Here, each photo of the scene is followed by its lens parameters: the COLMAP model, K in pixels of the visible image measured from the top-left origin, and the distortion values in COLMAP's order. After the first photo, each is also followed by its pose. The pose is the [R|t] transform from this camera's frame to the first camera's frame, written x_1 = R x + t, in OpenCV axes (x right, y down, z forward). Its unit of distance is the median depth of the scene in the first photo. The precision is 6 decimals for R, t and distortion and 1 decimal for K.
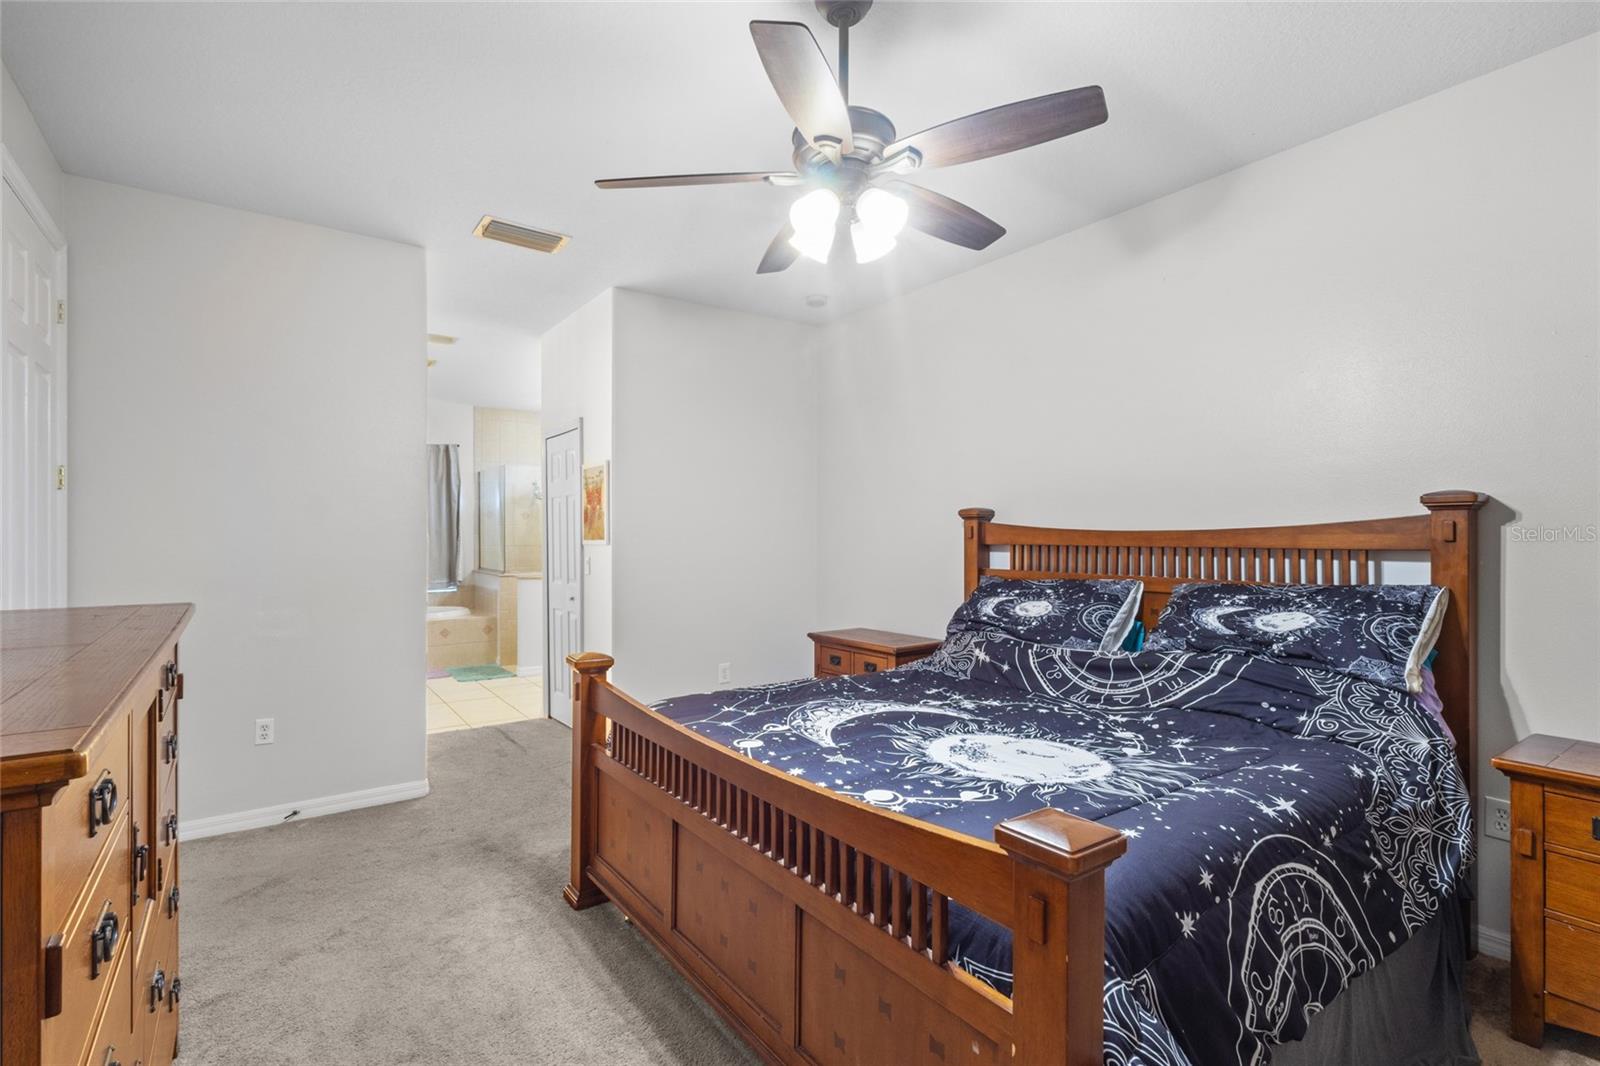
lens RADIAL K [[751.1, 0, 797.6], [0, 751.1, 539.6], [0, 0, 1]] dist [-0.001651, 0.000168]
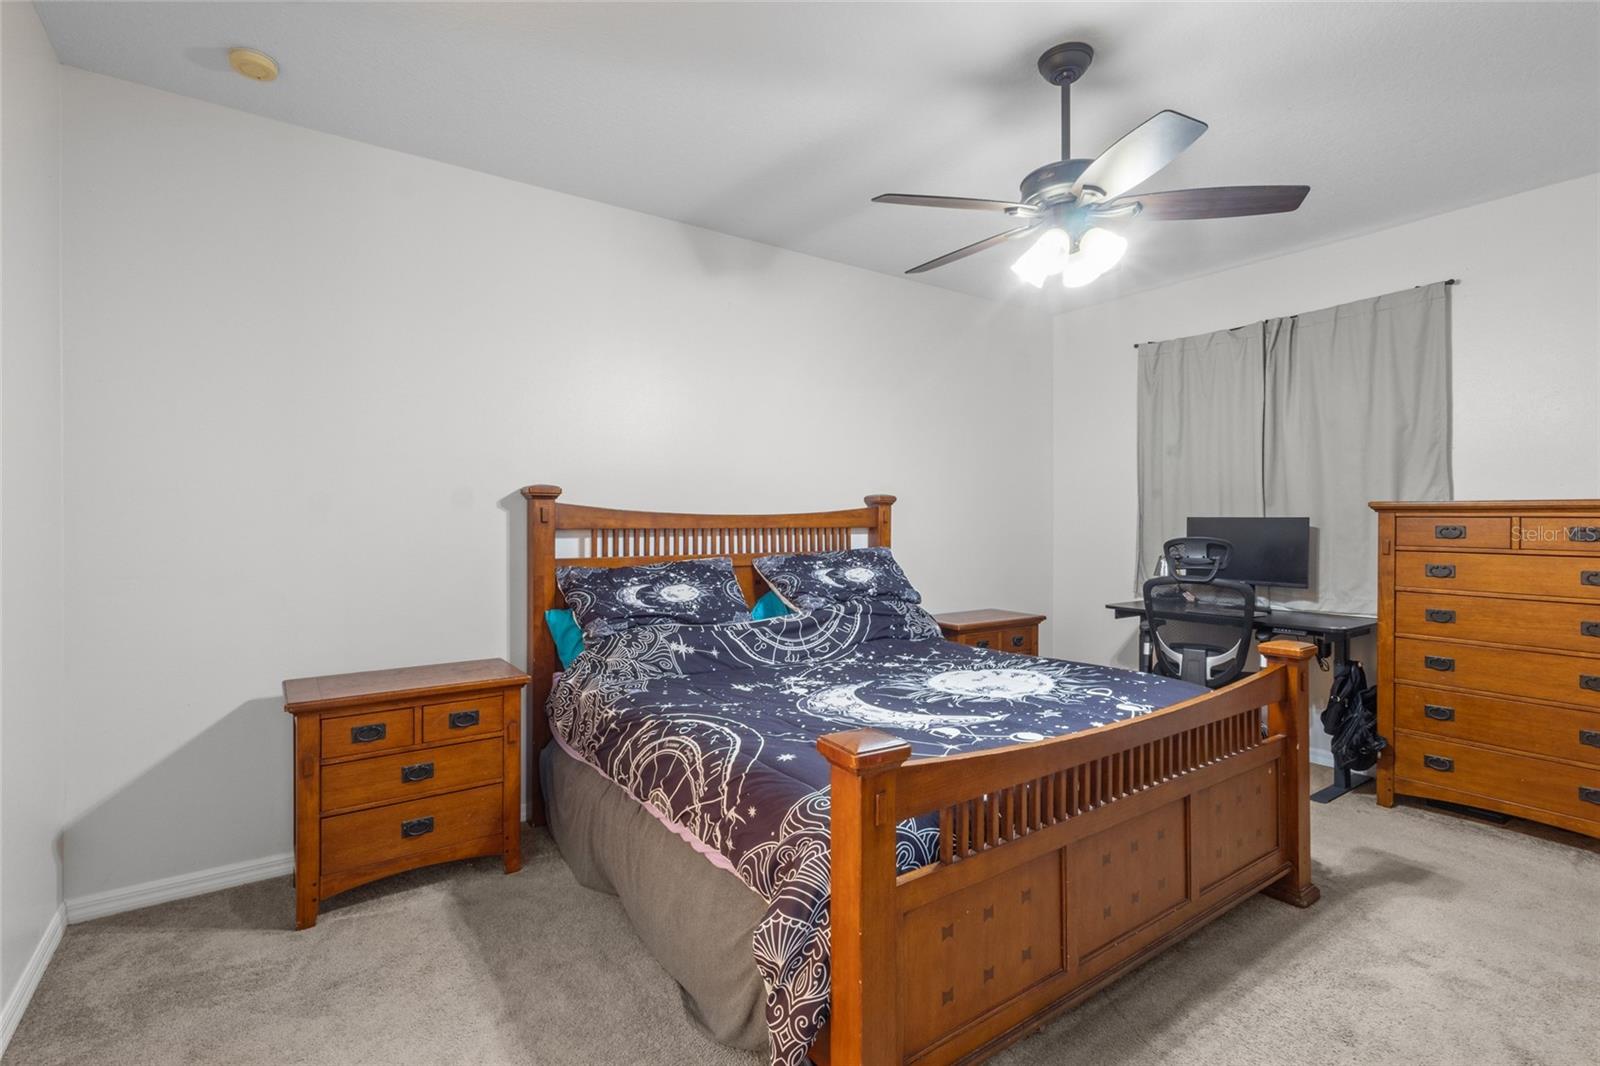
lens RADIAL K [[740.4, 0, 798.1], [0, 740.4, 527.8], [0, 0, 1]] dist [0.005248, 0.001509]
pose [[-0.003443, -0.009438, 0.999950, -0.769573], [0.003977, 0.999947, 0.009451, -0.001752], [-0.999986, 0.004010, -0.003406, 1.000213]]
